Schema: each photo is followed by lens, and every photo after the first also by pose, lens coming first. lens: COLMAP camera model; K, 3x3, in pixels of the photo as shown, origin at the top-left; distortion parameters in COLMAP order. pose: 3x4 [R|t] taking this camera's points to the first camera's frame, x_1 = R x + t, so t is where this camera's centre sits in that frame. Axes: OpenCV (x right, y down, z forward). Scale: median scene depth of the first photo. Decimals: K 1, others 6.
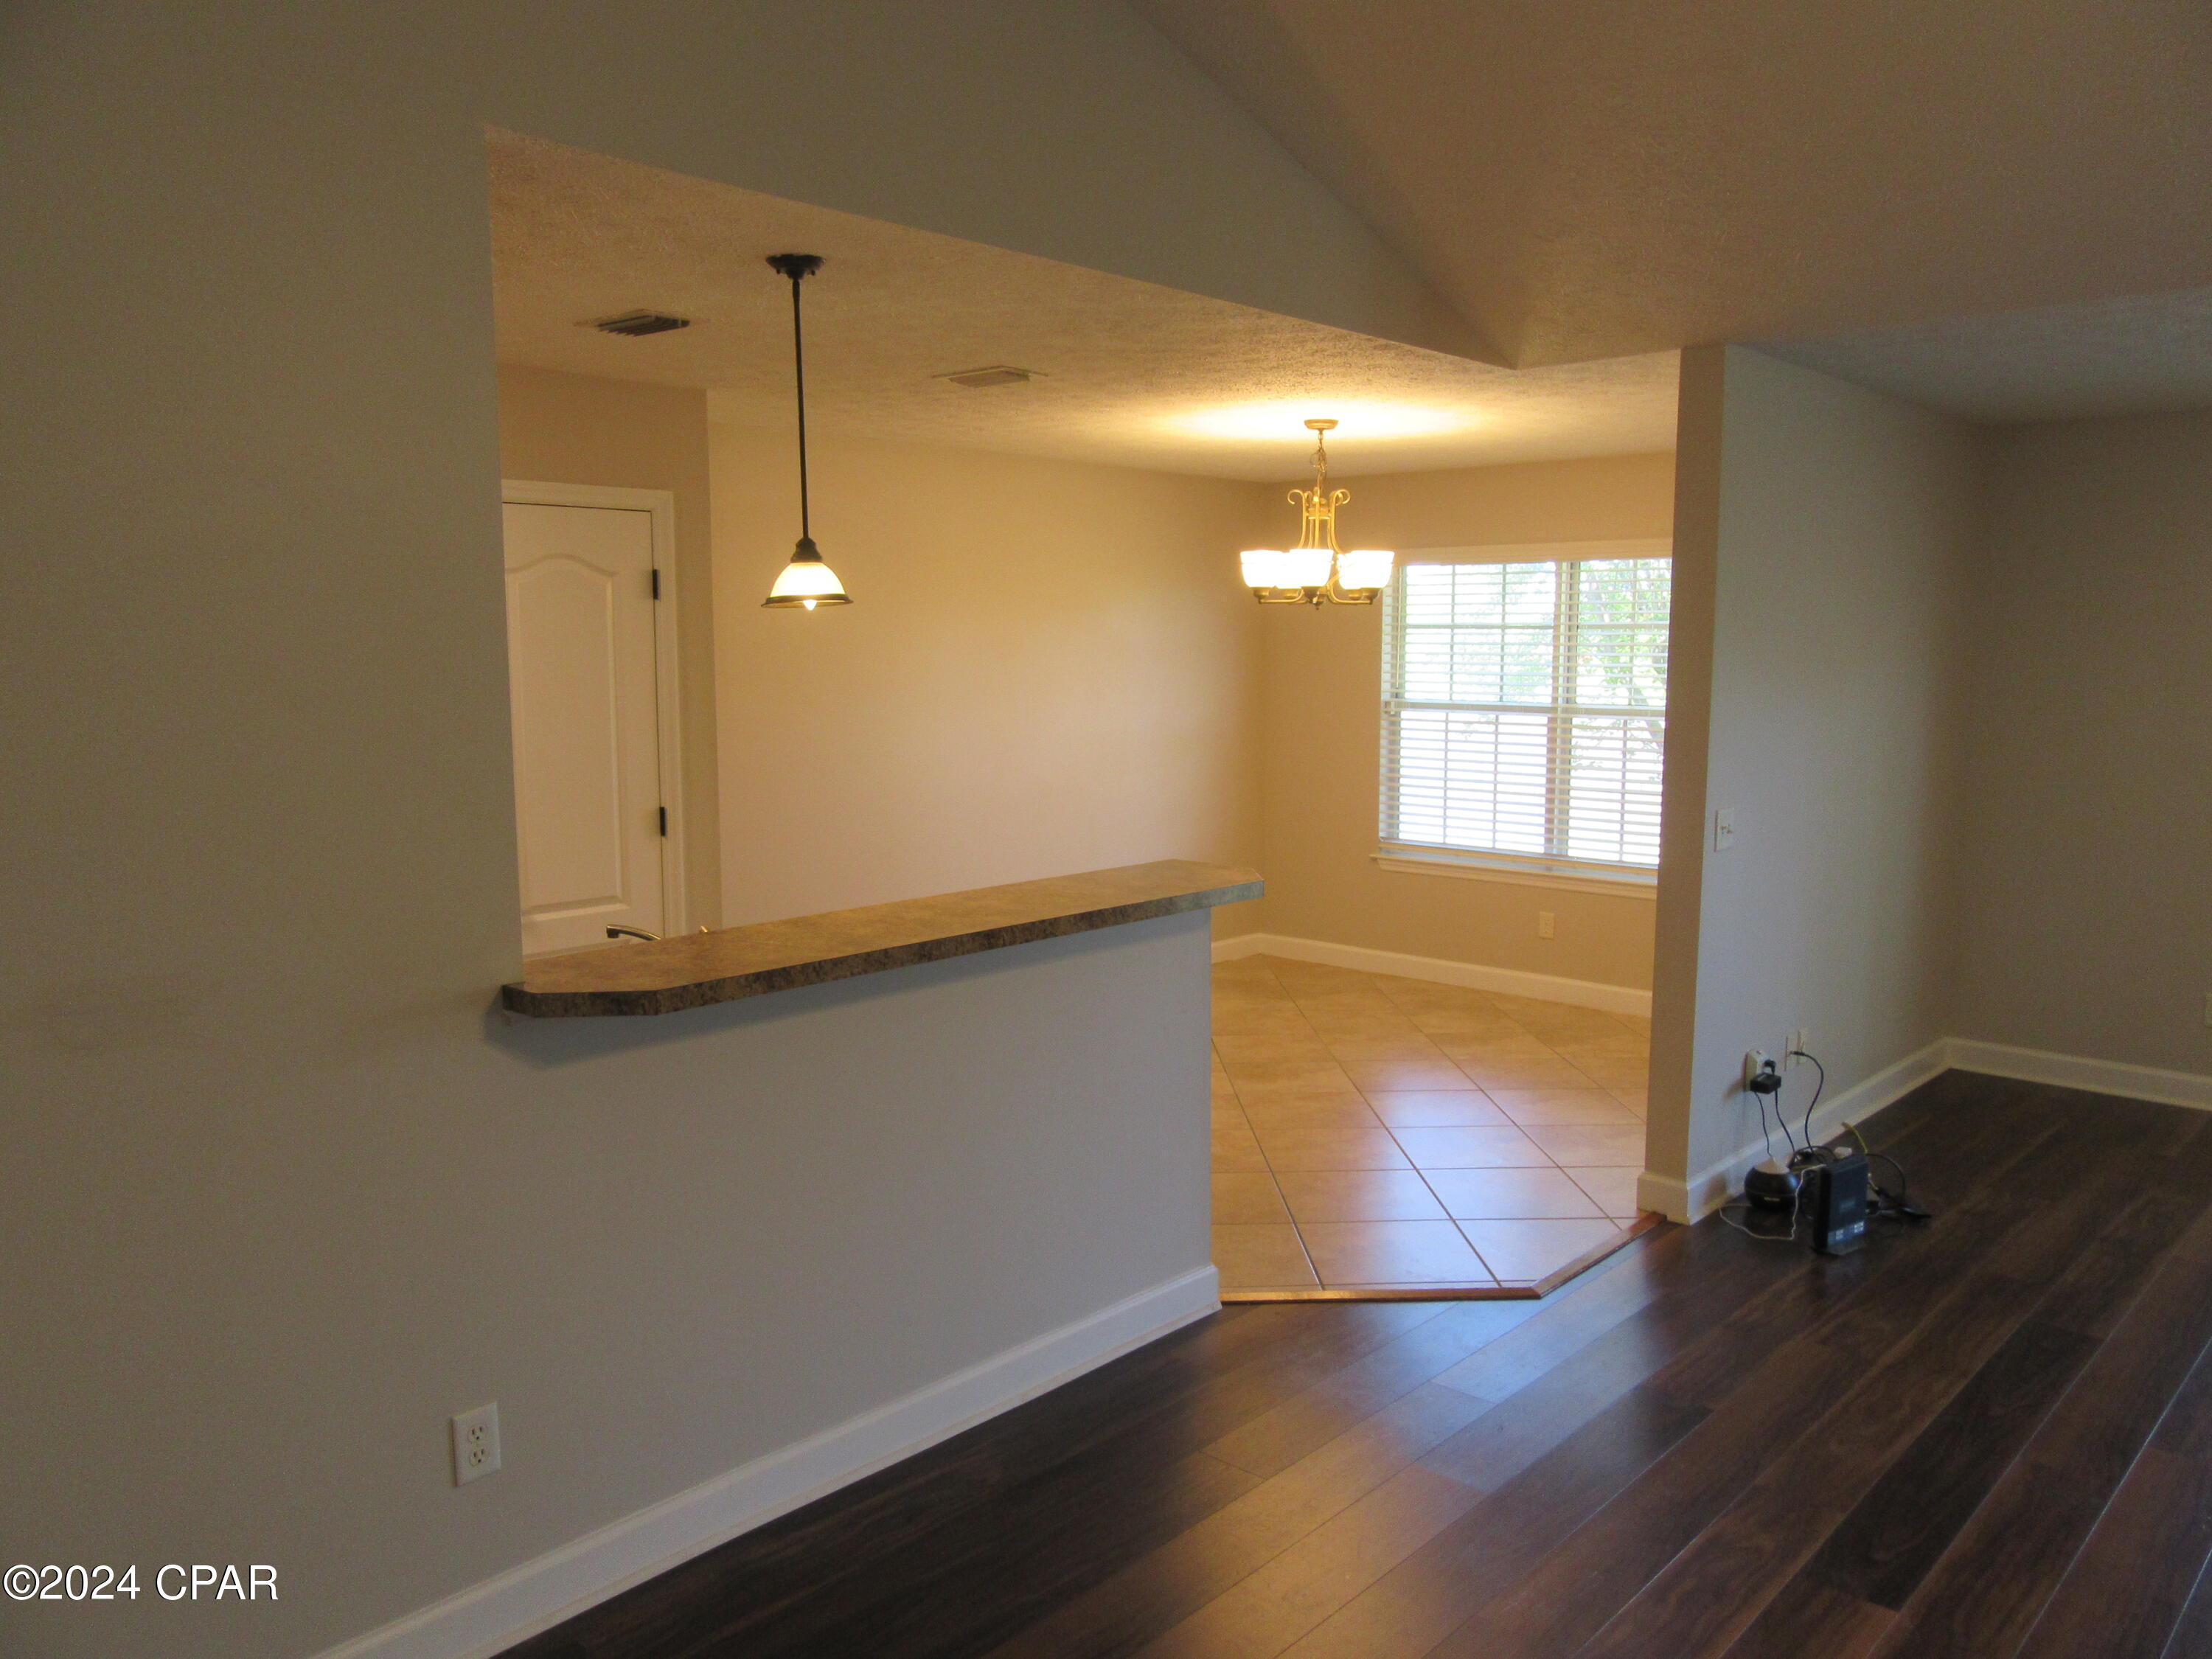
lens RADIAL K [[1638.4, 0, 1098.9], [0, 1638.4, 820.5], [0, 0, 1]] dist [0.003024, 0.002133]
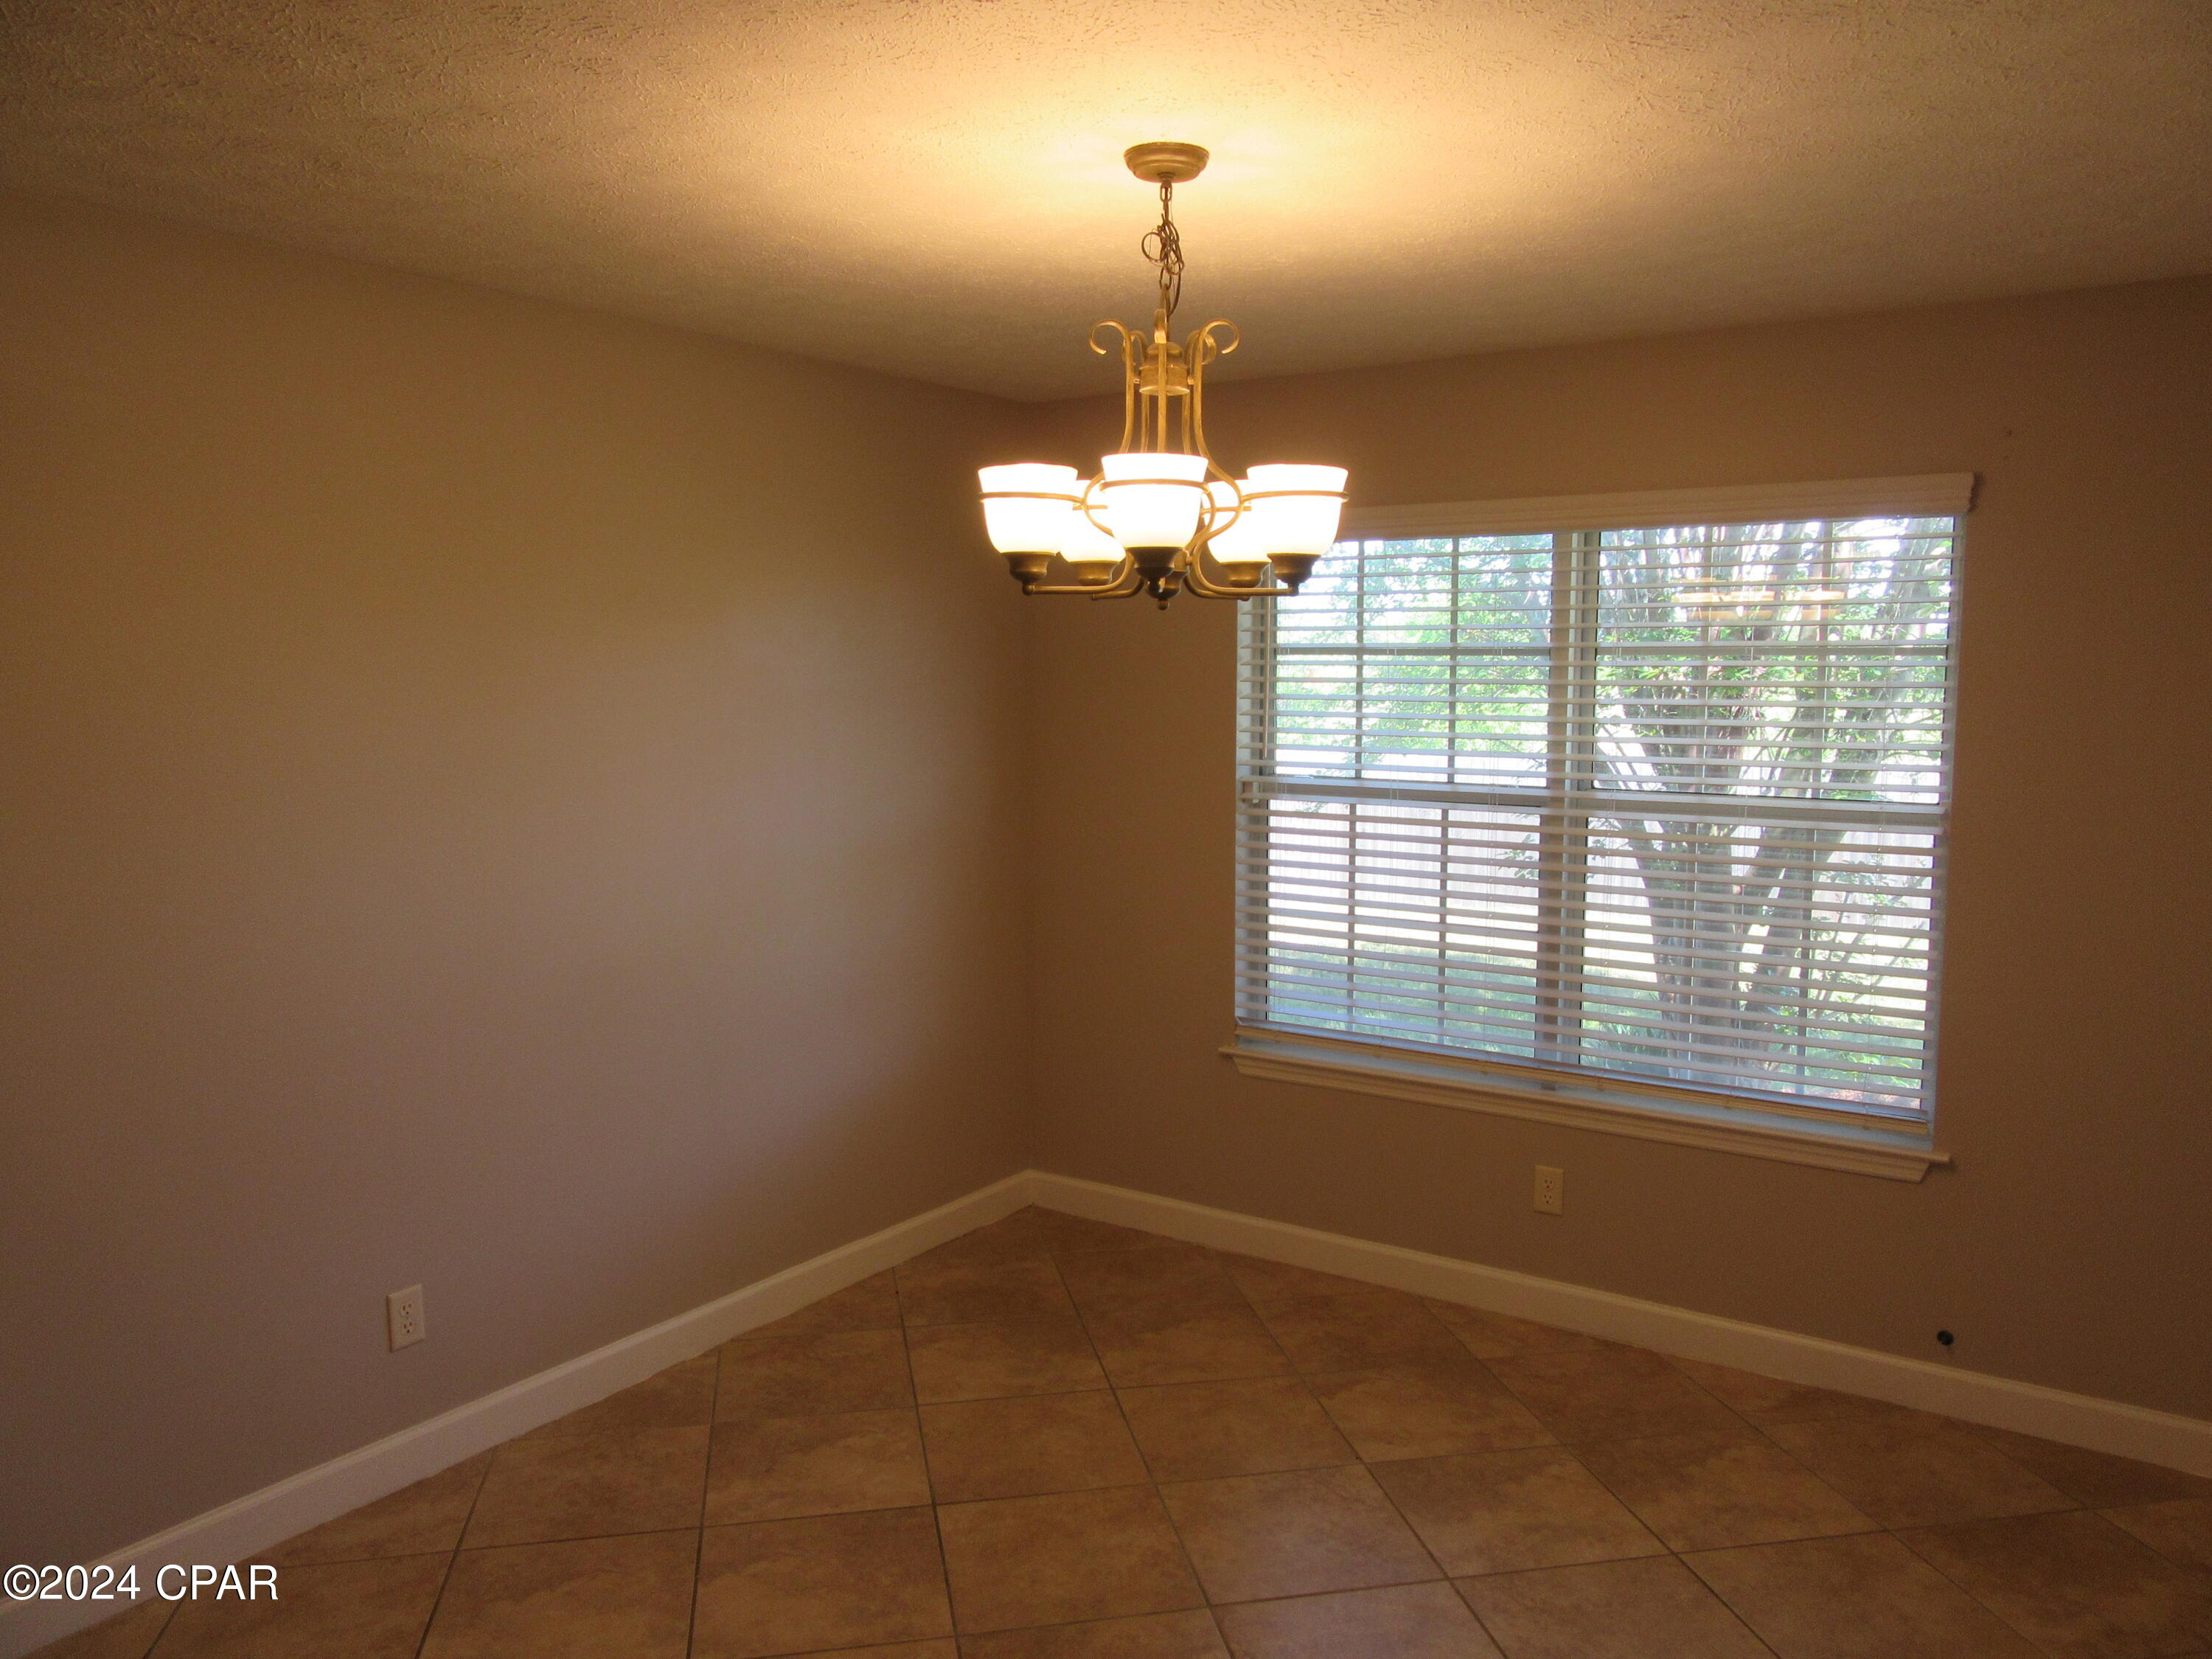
lens RADIAL K [[1638.4, 0, 1112.6], [0, 1638.4, 844.2], [0, 0, 1]] dist [0.003024, 0.002133]
pose [[0.987669, -0.016945, 0.155637, 0.043816], [0.016941, 0.999856, 0.001351, -0.056099], [-0.155638, 0.001302, 0.987813, 0.475474]]
